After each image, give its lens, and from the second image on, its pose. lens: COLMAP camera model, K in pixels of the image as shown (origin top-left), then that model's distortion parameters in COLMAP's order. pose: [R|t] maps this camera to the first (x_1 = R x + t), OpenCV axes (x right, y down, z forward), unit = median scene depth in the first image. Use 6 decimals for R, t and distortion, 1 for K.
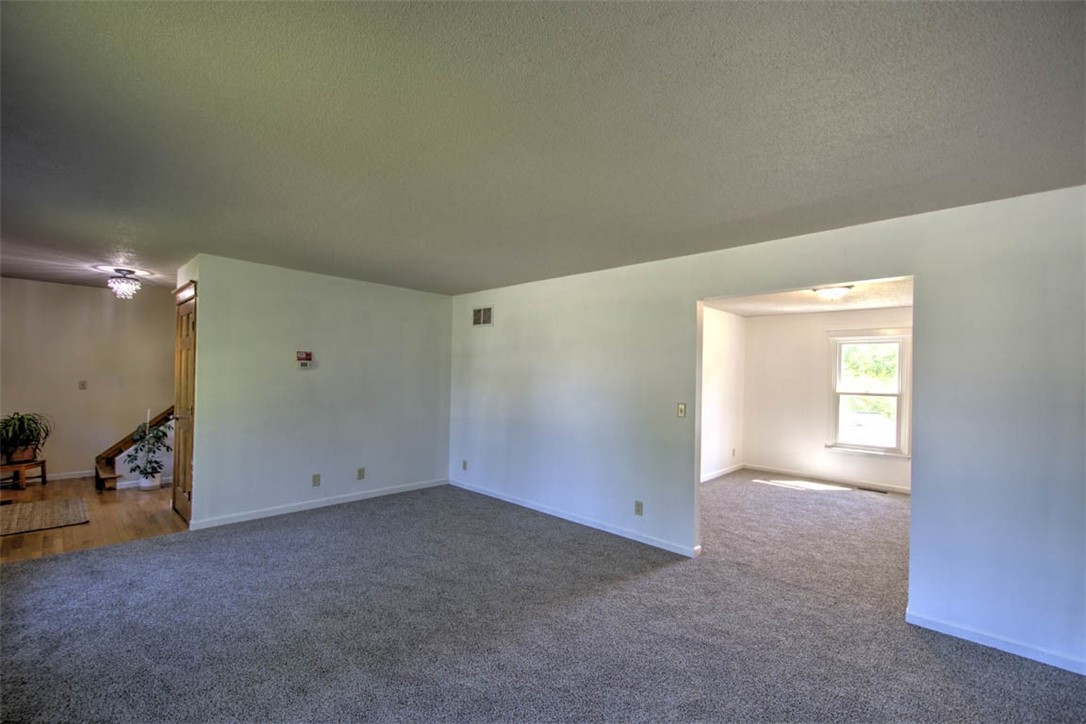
lens RADIAL K [[464.5, 0, 540.8], [0, 464.5, 376.8], [0, 0, 1]] dist [-0.000017, -0.000580]
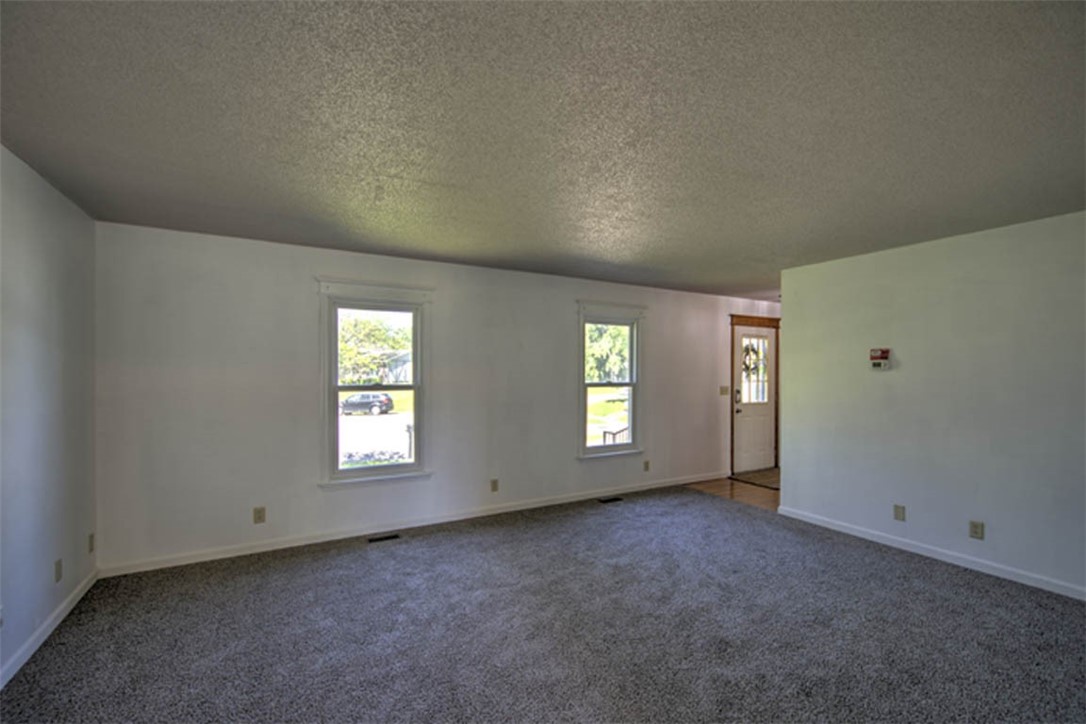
lens RADIAL K [[464.5, 0, 540.8], [0, 464.5, 376.8], [0, 0, 1]] dist [-0.000017, -0.000580]
pose [[-0.294820, -0.013813, -0.955453, 0.563543], [-0.012623, 0.999865, -0.010560, 0.014234], [0.955469, 0.008948, -0.294955, 0.839602]]
